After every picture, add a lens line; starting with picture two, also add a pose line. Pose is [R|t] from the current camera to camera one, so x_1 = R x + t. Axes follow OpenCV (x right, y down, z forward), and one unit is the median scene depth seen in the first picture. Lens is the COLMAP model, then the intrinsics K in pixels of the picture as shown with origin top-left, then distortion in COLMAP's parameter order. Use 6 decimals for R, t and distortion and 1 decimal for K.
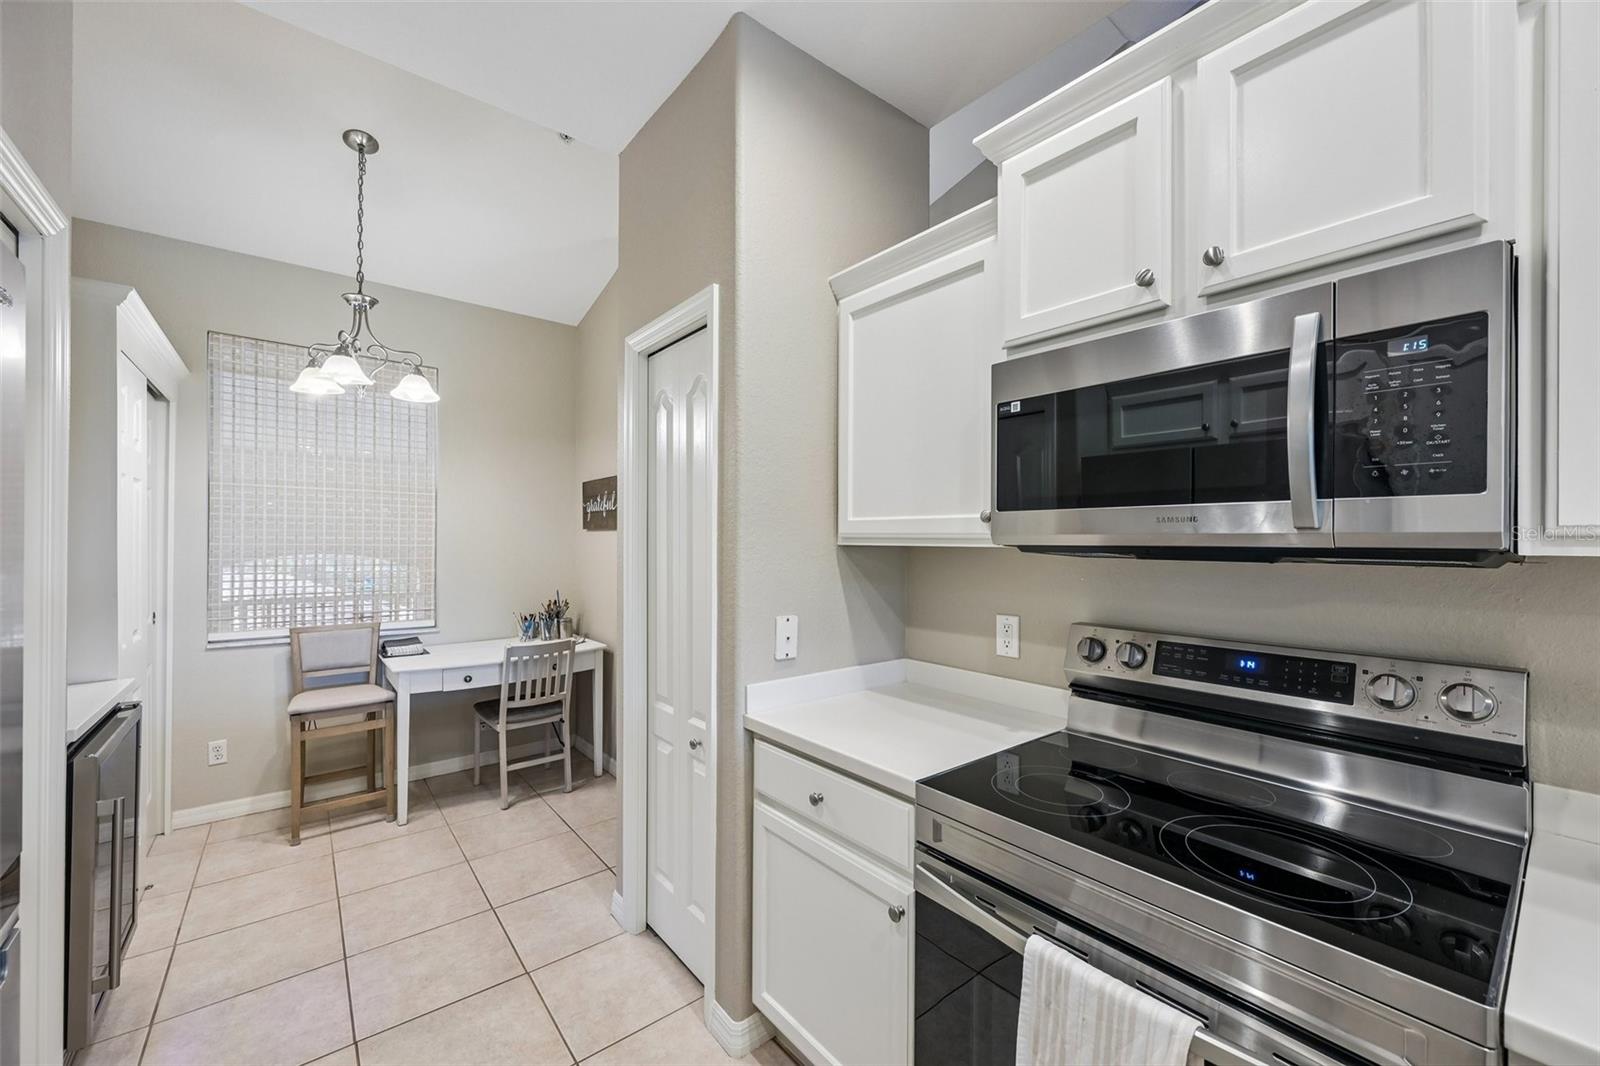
lens RADIAL K [[630.0, 0, 803.9], [0, 630.0, 539.3], [0, 0, 1]] dist [-0.000405, 0.000037]
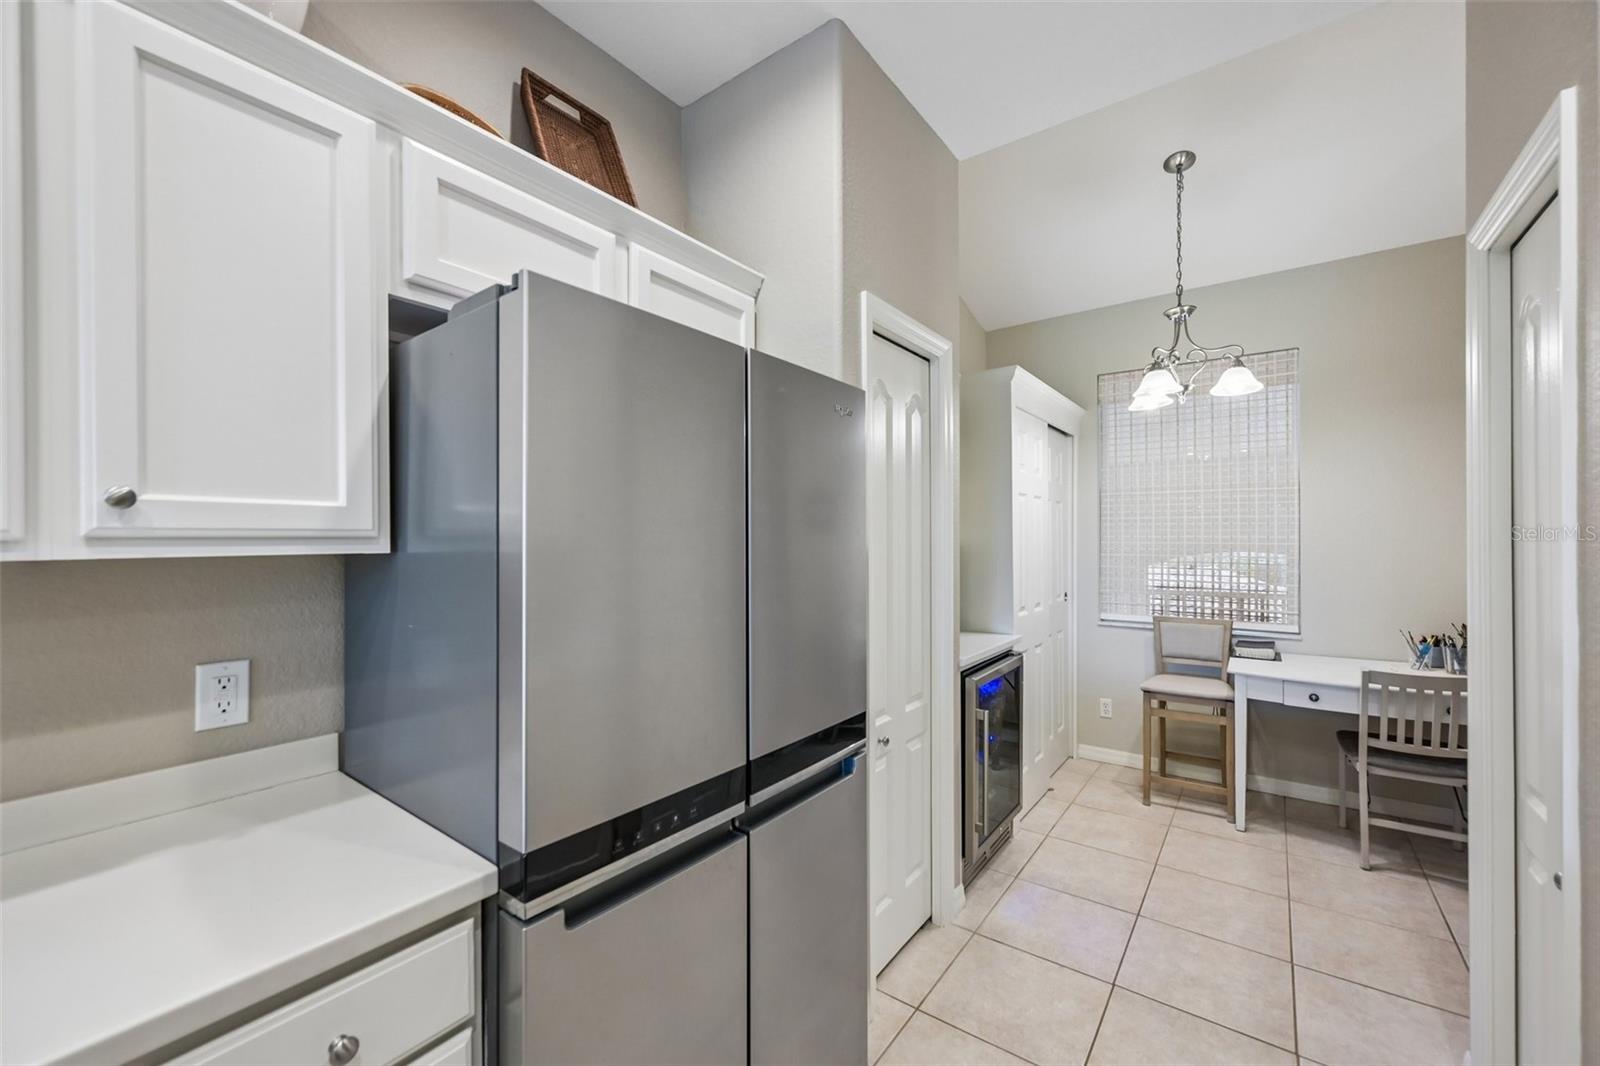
lens RADIAL K [[630.0, 0, 803.9], [0, 630.0, 539.3], [0, 0, 1]] dist [-0.000405, 0.000037]
pose [[0.247499, -0.004726, -0.968877, 0.137283], [0.006353, 0.999975, -0.003255, 0.001654], [0.968867, -0.005350, 0.247523, 0.104841]]
